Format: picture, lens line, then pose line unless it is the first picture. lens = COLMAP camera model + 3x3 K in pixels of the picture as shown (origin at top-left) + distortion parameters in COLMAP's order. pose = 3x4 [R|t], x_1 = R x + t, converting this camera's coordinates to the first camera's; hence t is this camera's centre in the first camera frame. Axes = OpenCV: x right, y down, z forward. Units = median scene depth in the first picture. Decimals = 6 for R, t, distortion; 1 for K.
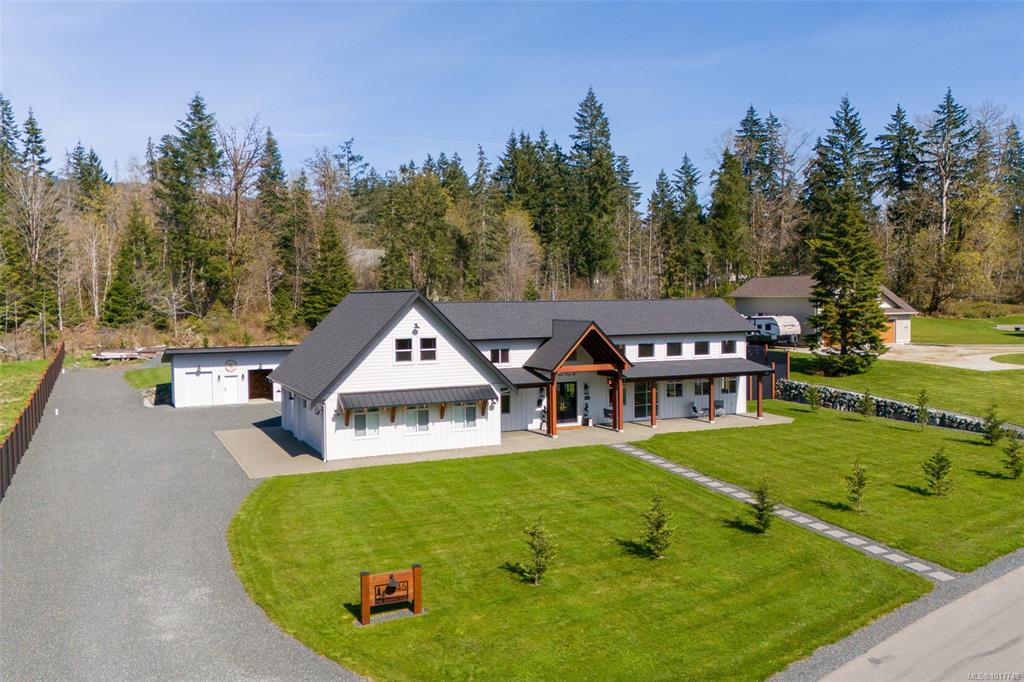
lens RADIAL K [[882.4, 0, 512.0], [0, 882.4, 341.0], [0, 0, 1]] dist [0.086652, -0.074876]
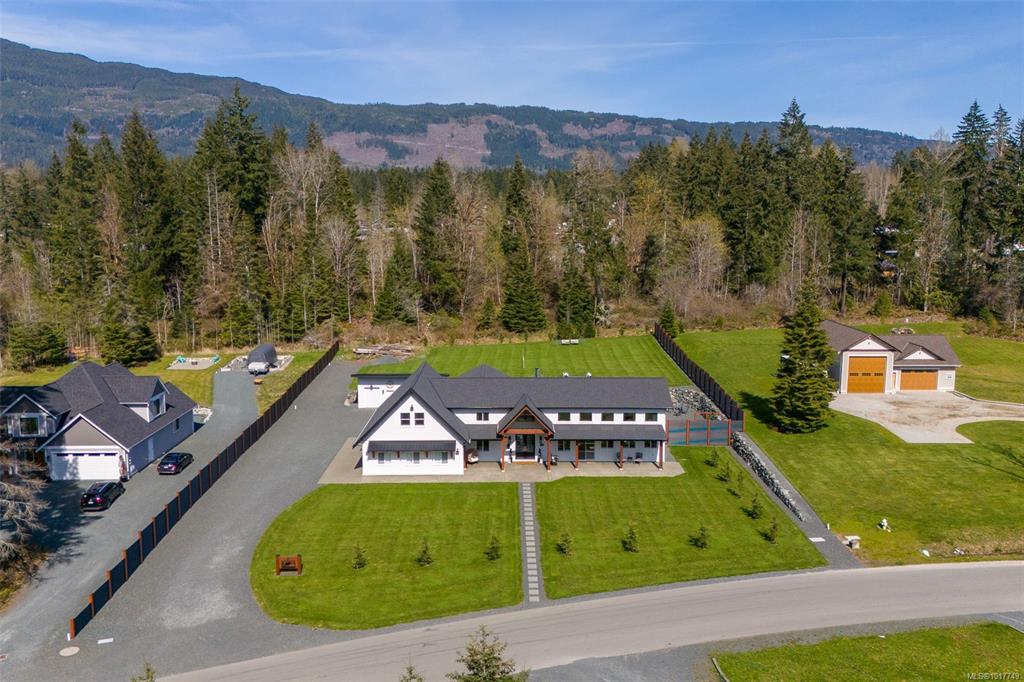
lens RADIAL K [[882.4, 0, 512.0], [0, 882.4, 341.0], [0, 0, 1]] dist [0.086652, -0.074876]
pose [[0.904539, 0.072581, -0.420167, 0.810719], [-0.022363, 0.992125, 0.123239, -0.370503], [0.425803, -0.102078, 0.899039, -0.505235]]
